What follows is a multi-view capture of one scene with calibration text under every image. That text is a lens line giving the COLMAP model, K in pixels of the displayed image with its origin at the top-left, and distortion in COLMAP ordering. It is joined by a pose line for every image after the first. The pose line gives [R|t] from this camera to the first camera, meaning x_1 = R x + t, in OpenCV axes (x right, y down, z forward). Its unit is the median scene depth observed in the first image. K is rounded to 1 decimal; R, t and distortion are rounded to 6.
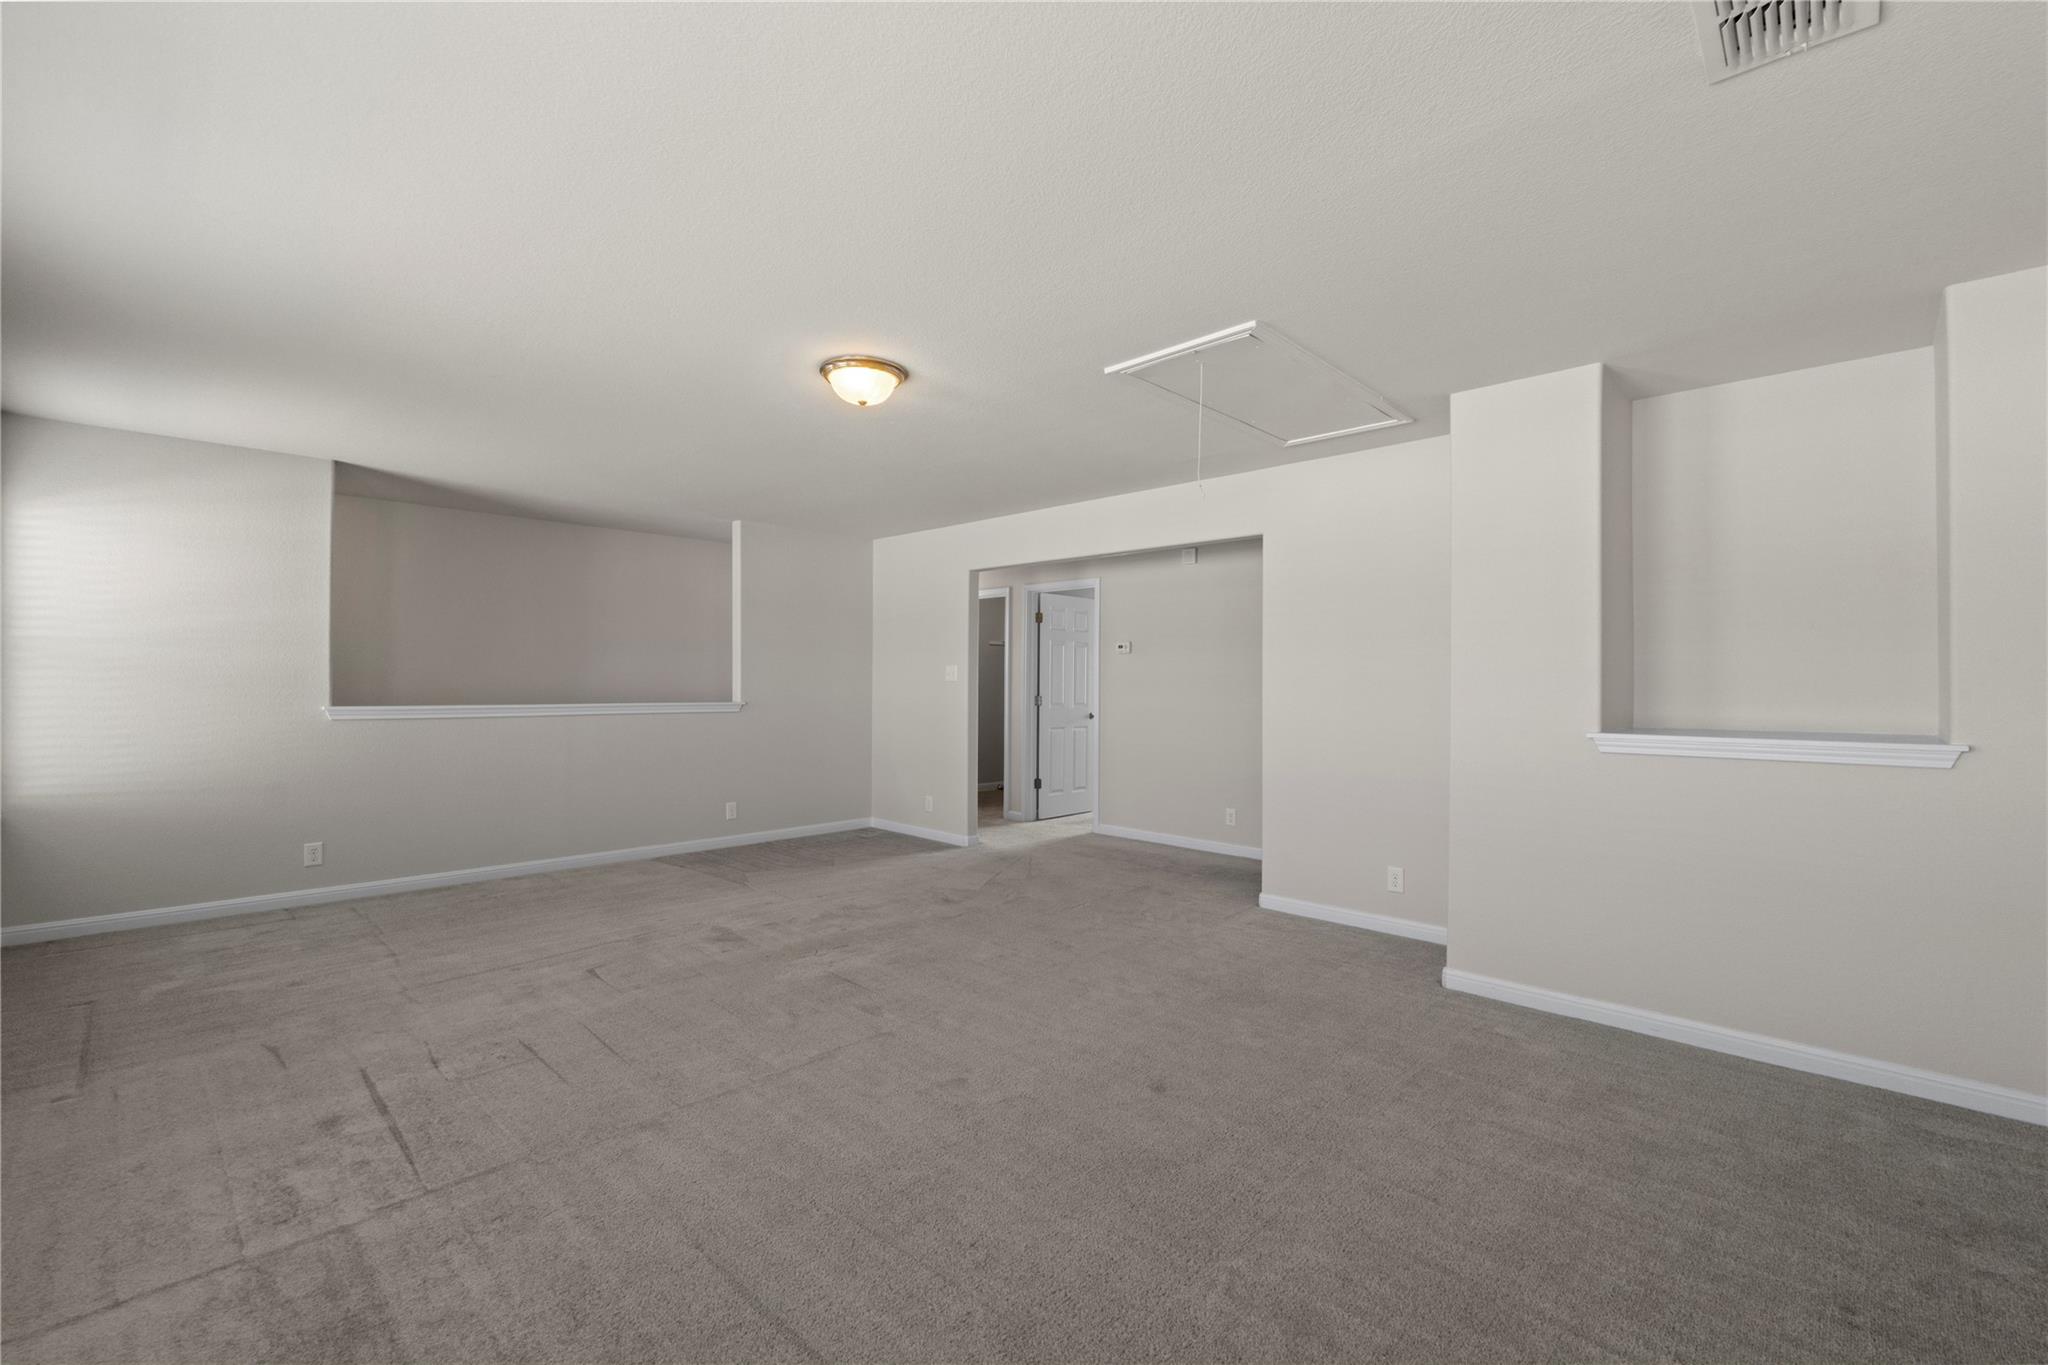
lens RADIAL K [[866.3, 0, 1025.9], [0, 866.3, 671.4], [0, 0, 1]] dist [-0.000697, -0.000136]
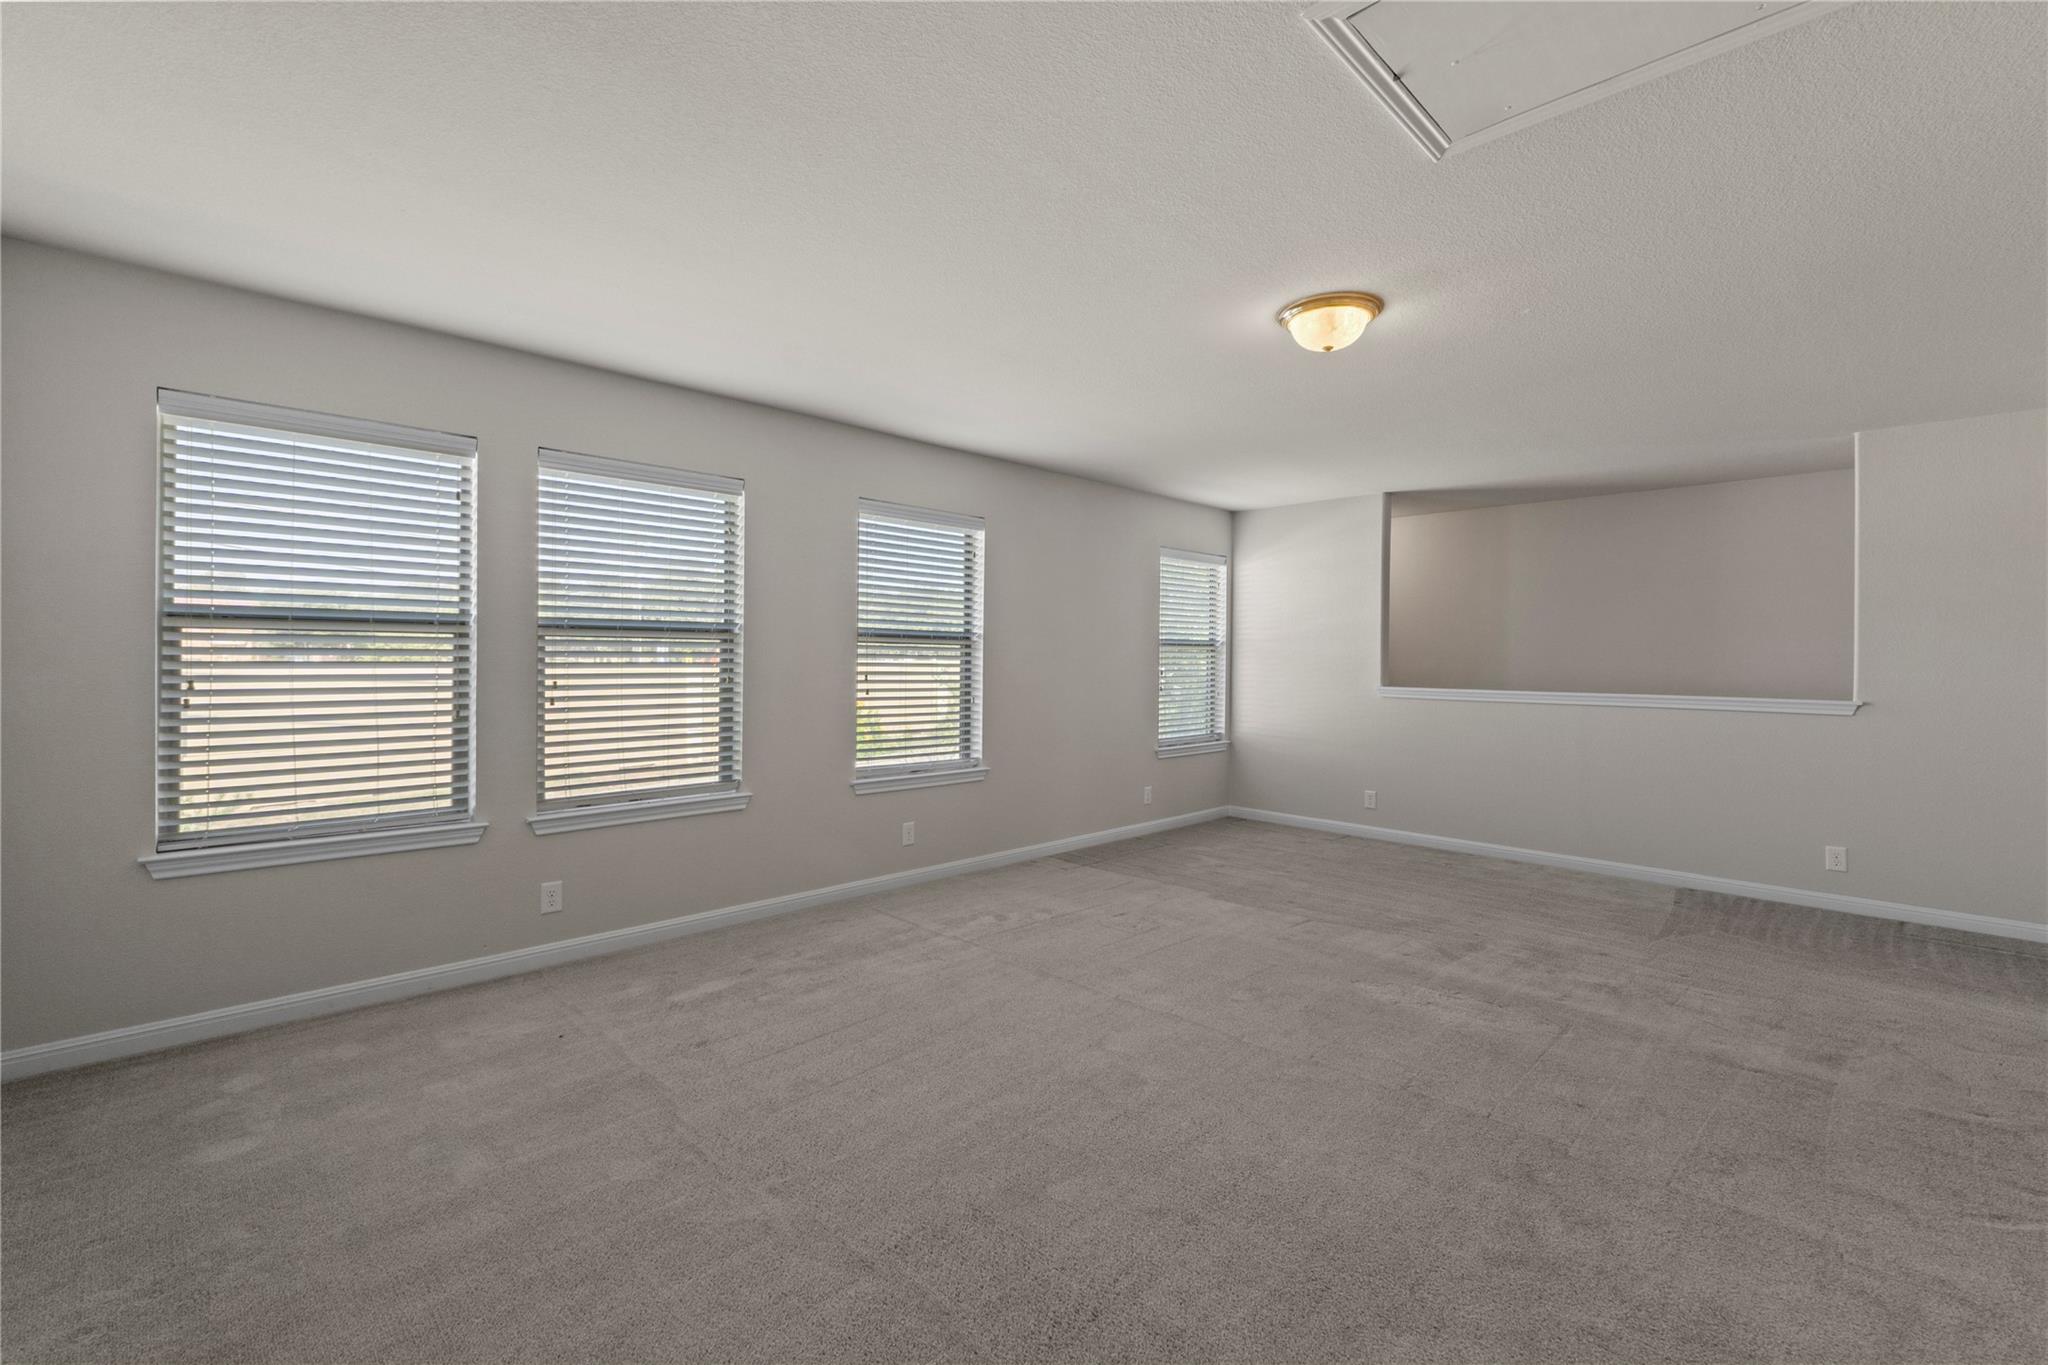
lens RADIAL K [[885.5, 0, 1022.6], [0, 885.5, 643.1], [0, 0, 1]] dist [0.002026, 0.000503]
pose [[-0.023965, -0.026138, -0.999371, 0.575937], [0.000598, 0.999658, -0.026160, 0.012628], [0.999713, -0.001225, -0.023941, 0.566558]]
